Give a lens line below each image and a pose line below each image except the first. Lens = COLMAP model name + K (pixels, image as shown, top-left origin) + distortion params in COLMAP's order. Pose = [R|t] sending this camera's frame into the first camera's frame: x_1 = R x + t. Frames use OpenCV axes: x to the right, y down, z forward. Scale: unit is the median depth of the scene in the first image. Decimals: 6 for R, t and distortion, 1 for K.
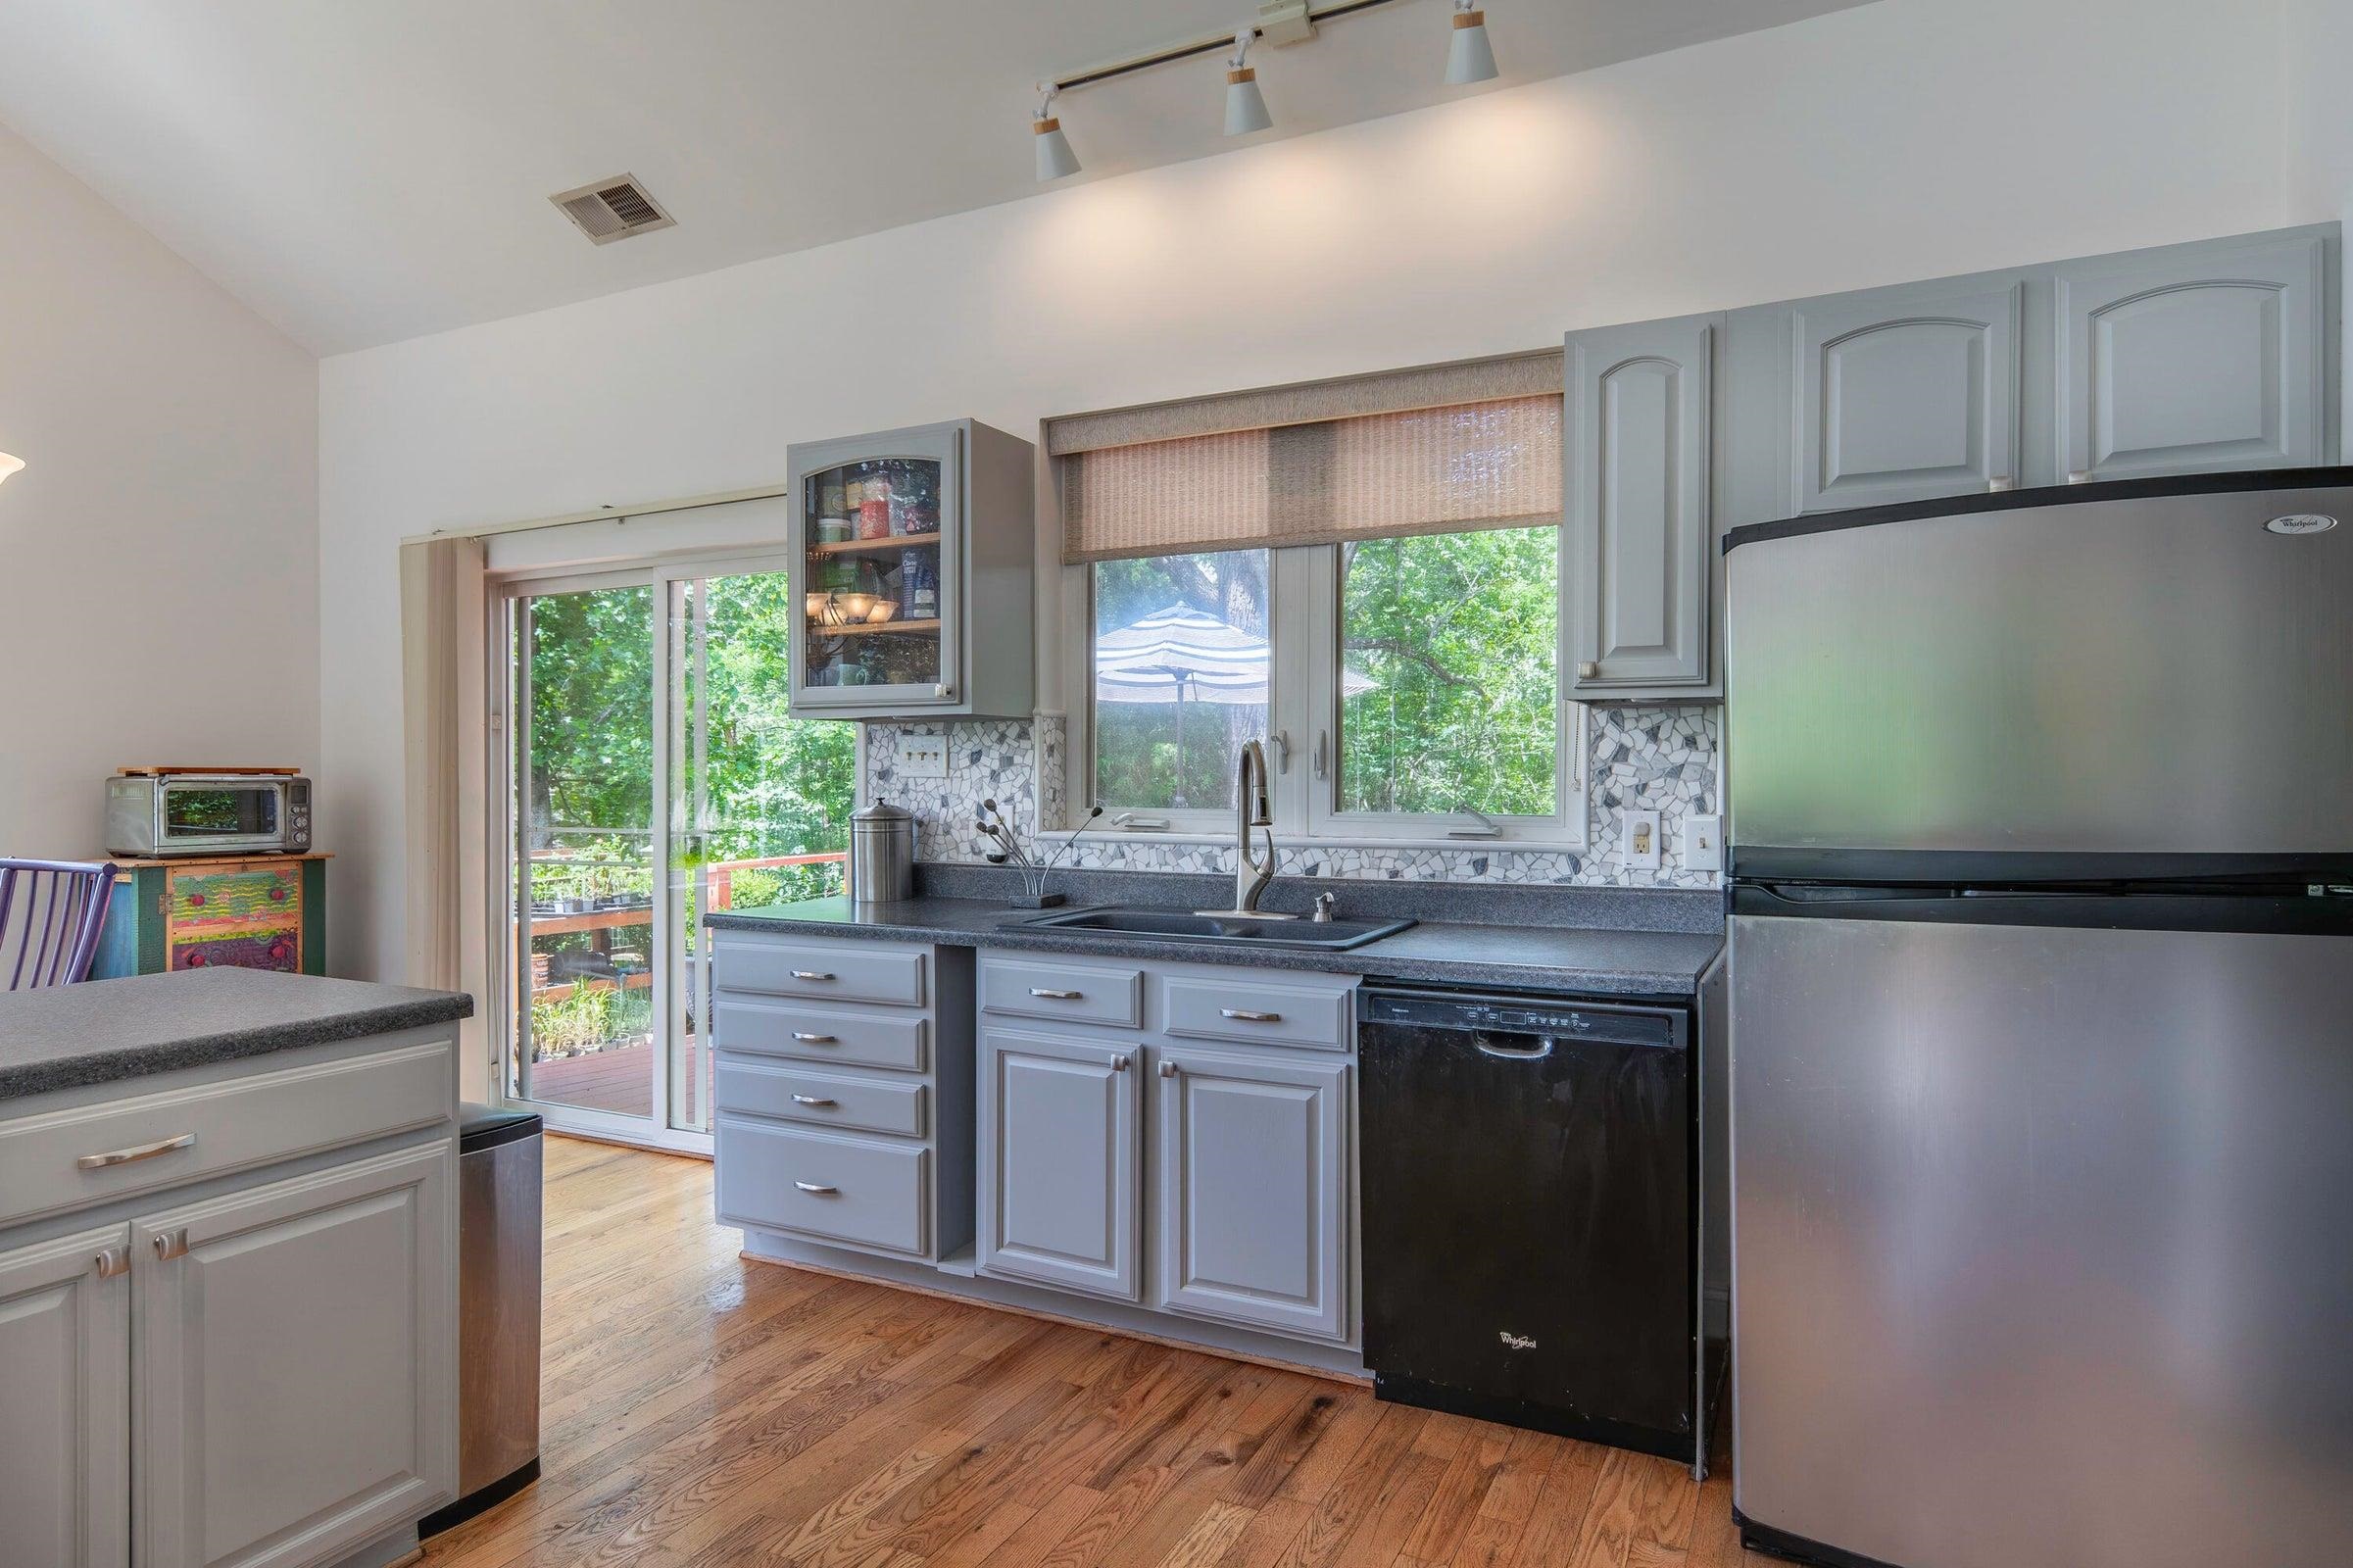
lens RADIAL K [[1348.9, 0, 1163.3], [0, 1348.9, 778.9], [0, 0, 1]] dist [0.002583, -0.000565]
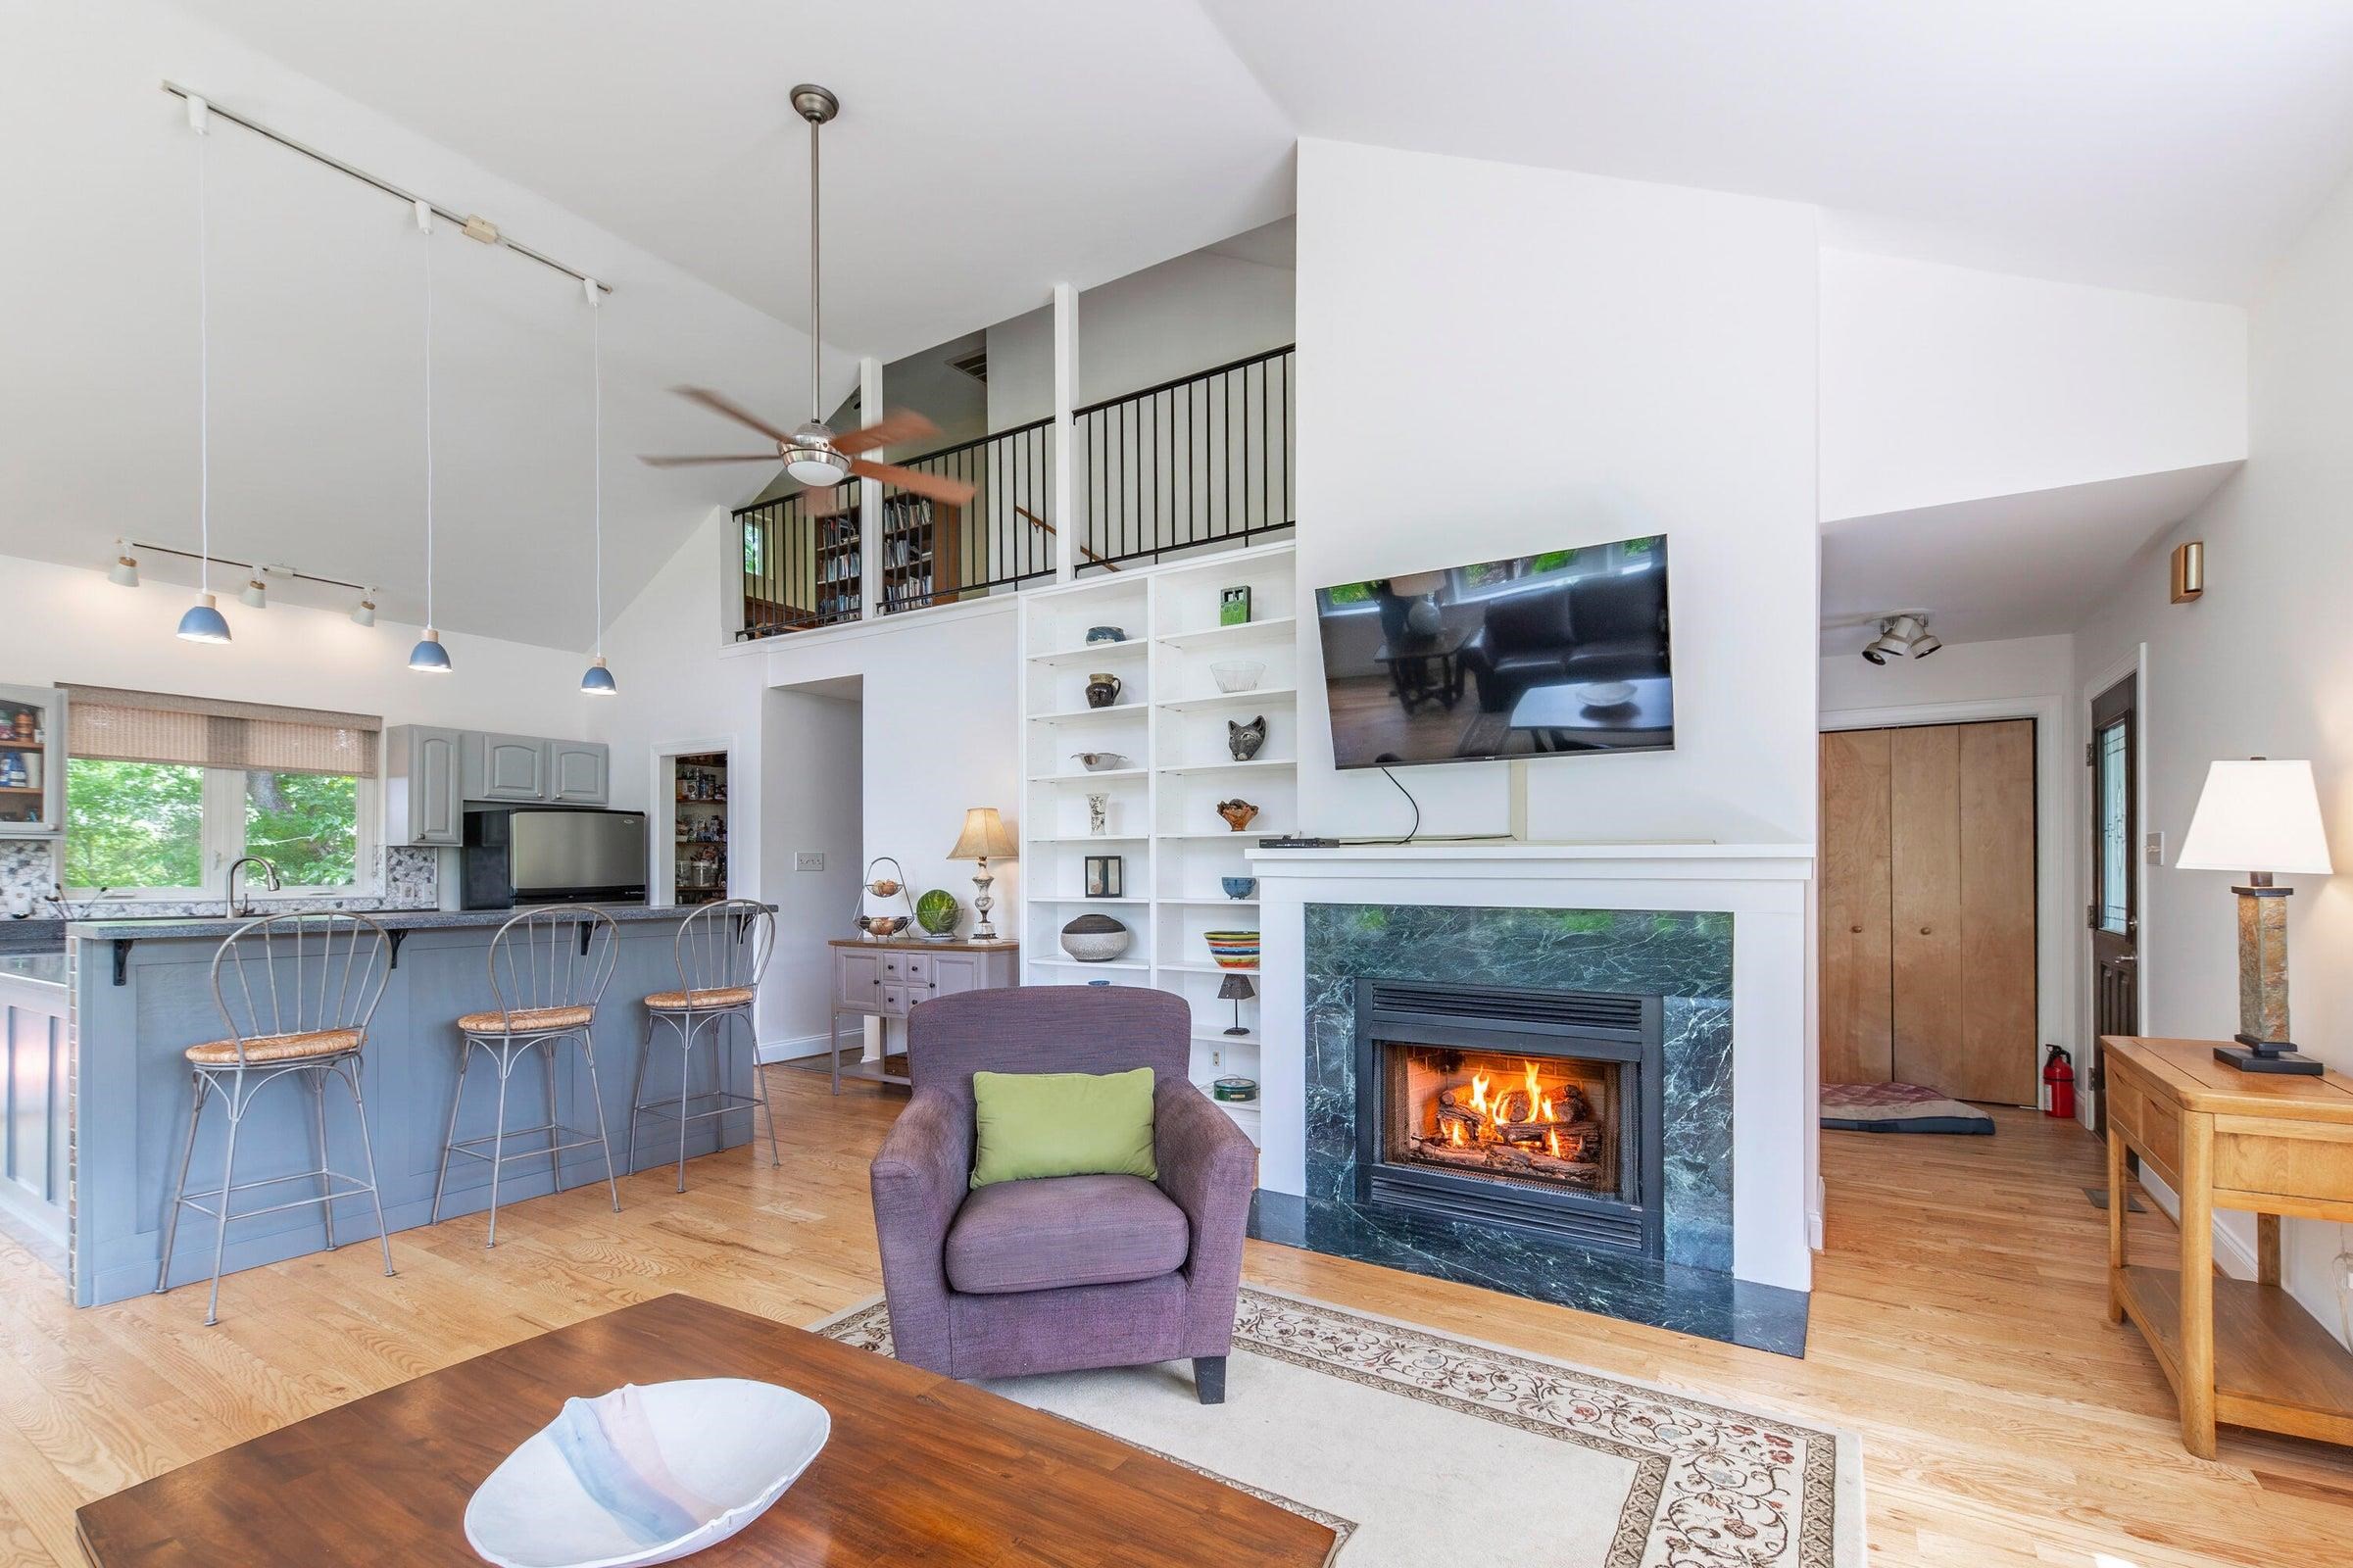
lens RADIAL K [[1016.7, 0, 1186.8], [0, 1016.7, 867.9], [0, 0, 1]] dist [-0.000919, 0.001301]
pose [[0.094139, 0.003503, 0.995553, -1.529632], [0.005167, 0.999979, -0.004007, 0.008270], [-0.995546, 0.005522, 0.094118, -0.803988]]
